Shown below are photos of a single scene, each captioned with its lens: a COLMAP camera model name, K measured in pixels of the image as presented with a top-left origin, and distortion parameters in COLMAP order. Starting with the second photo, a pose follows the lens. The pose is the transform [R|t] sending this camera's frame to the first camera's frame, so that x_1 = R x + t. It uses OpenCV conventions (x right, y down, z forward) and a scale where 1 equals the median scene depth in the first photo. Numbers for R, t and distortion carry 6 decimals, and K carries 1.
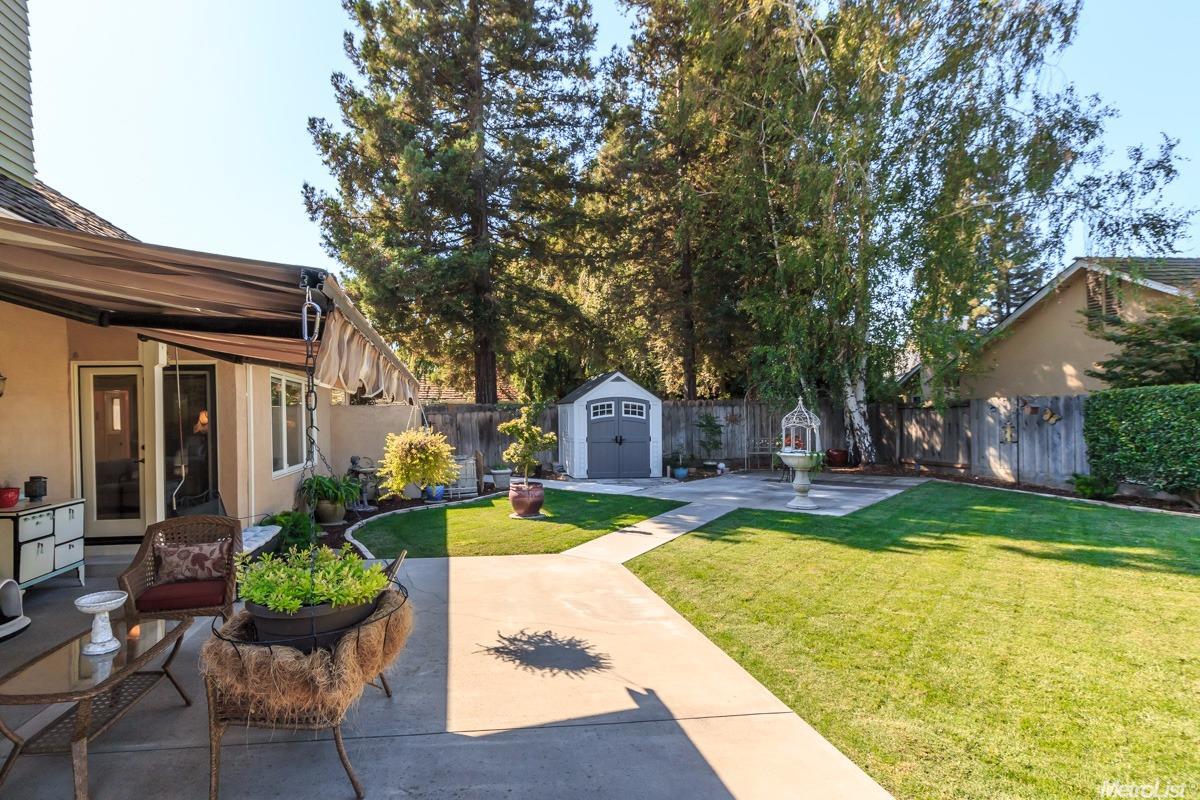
lens RADIAL K [[588.7, 0, 600.0], [0, 588.7, 400.0], [0, 0, 1]] dist [0.001320, 0.000197]
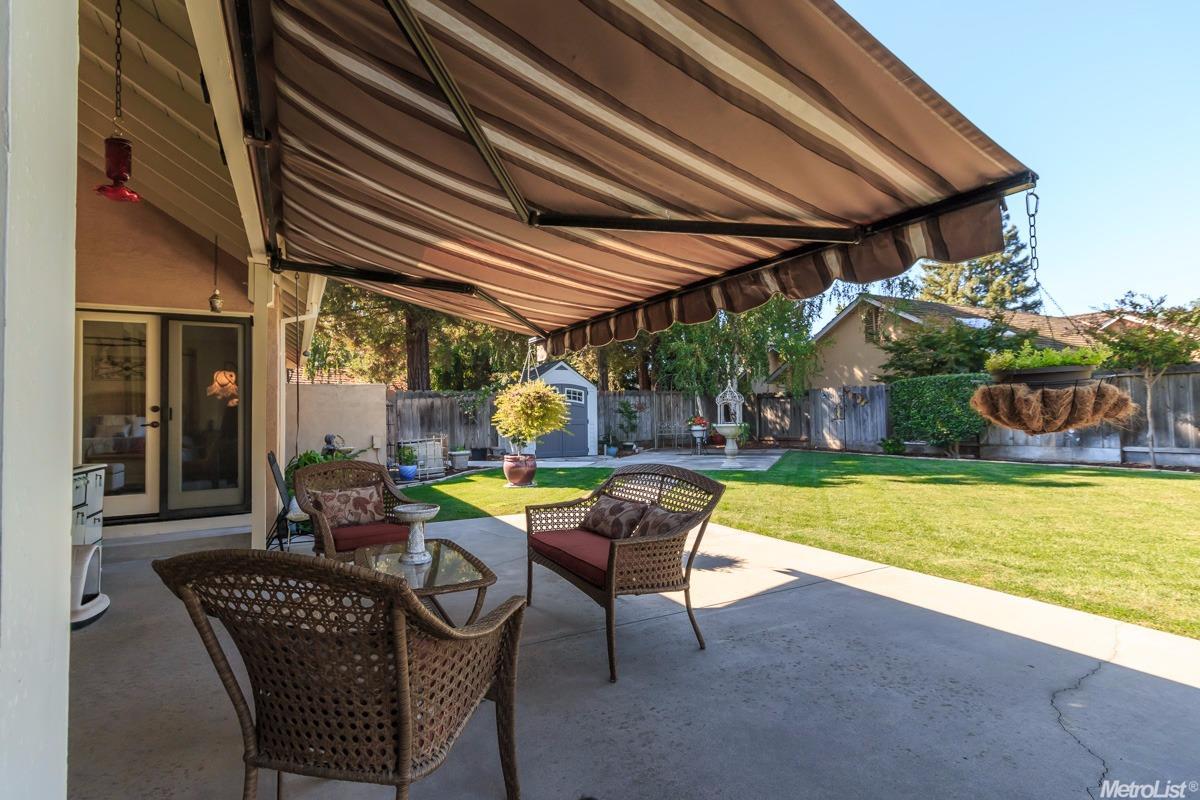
lens RADIAL K [[567.3, 0, 555.1], [0, 567.3, 411.9], [0, 0, 1]] dist [0.000207, 0.000126]
pose [[0.924822, 0.004072, 0.380378, -0.438446], [0.008538, 0.999469, -0.031459, 0.092228], [-0.380304, 0.032342, 0.924296, 0.018300]]
